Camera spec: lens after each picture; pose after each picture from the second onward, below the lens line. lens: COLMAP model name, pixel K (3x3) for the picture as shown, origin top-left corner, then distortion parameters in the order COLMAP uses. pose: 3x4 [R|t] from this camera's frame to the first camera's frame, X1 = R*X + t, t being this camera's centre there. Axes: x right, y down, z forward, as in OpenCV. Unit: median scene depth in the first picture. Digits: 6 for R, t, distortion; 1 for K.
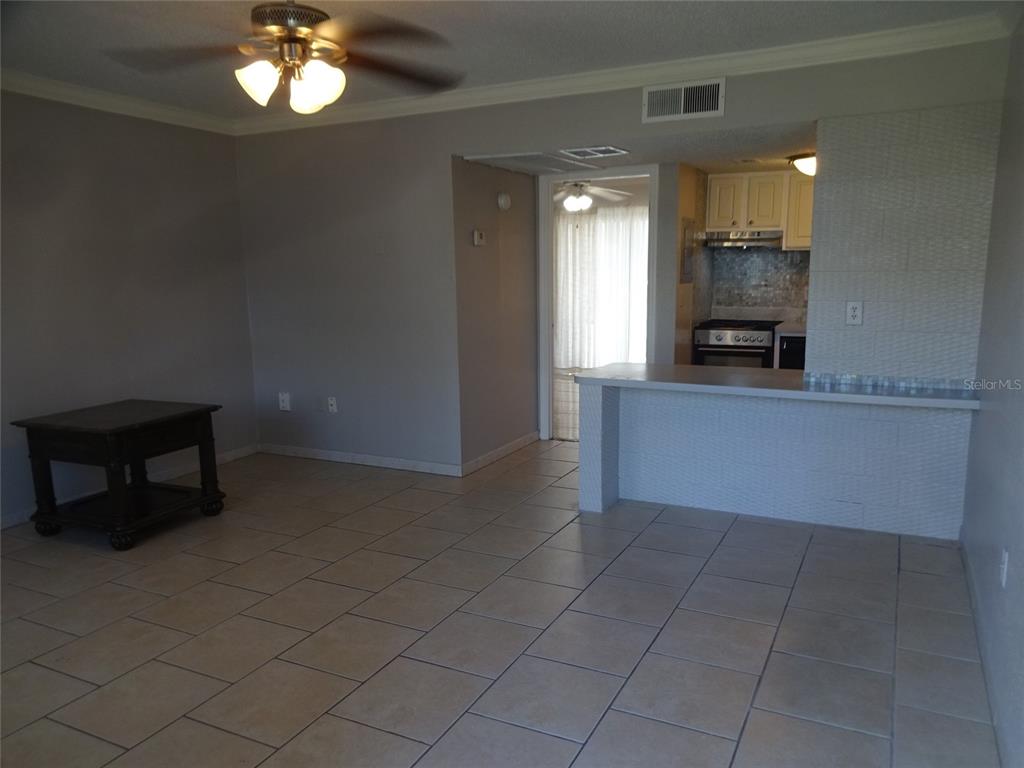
lens RADIAL K [[739.8, 0, 508.6], [0, 739.8, 394.1], [0, 0, 1]] dist [-0.009006, -0.002685]
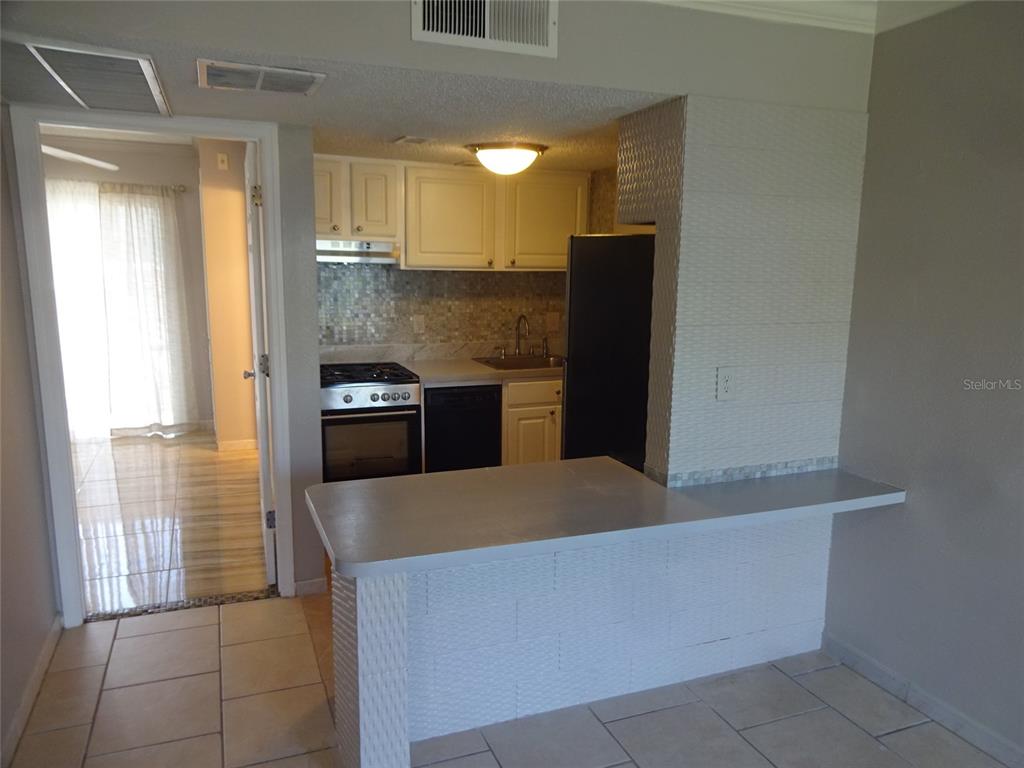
lens RADIAL K [[739.8, 0, 508.6], [0, 739.8, 394.1], [0, 0, 1]] dist [-0.009006, -0.002685]
pose [[0.646924, -0.110175, 0.754553, -0.129711], [0.099385, 0.993249, 0.059819, -0.104889], [-0.756050, 0.036293, 0.653507, 0.441490]]
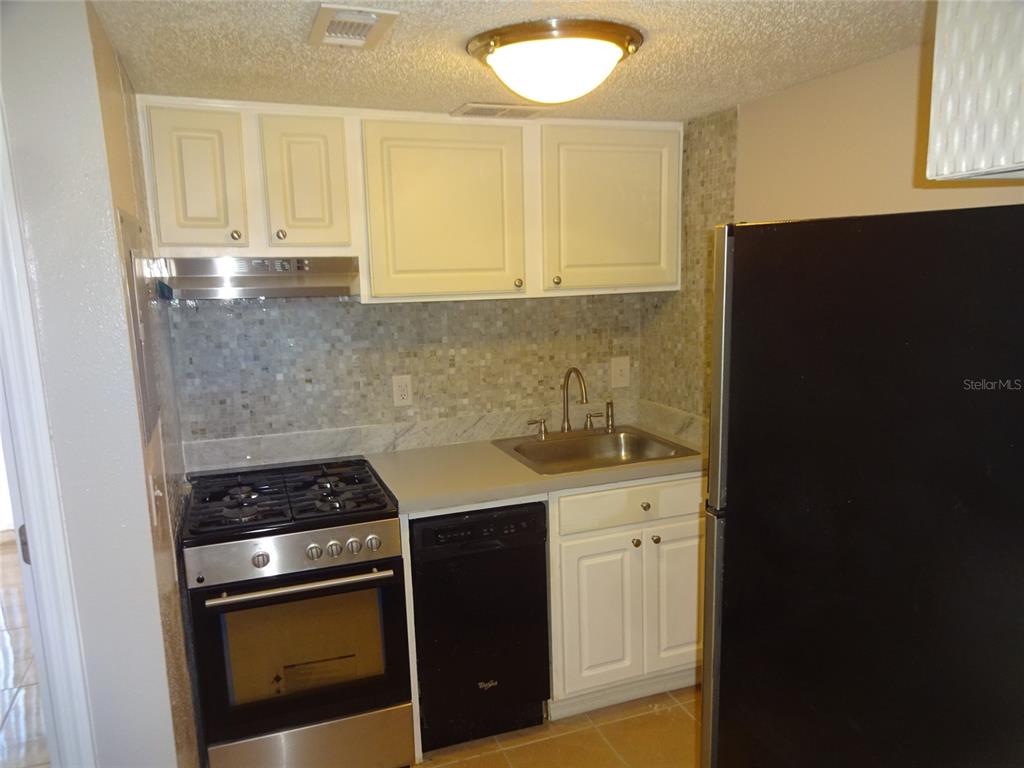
lens RADIAL K [[739.8, 0, 508.6], [0, 739.8, 394.1], [0, 0, 1]] dist [-0.009006, -0.002685]
pose [[0.658395, -0.128581, 0.741609, 0.109601], [0.137898, 0.989229, 0.049088, -0.153433], [-0.739933, 0.069947, 0.669034, 0.663615]]
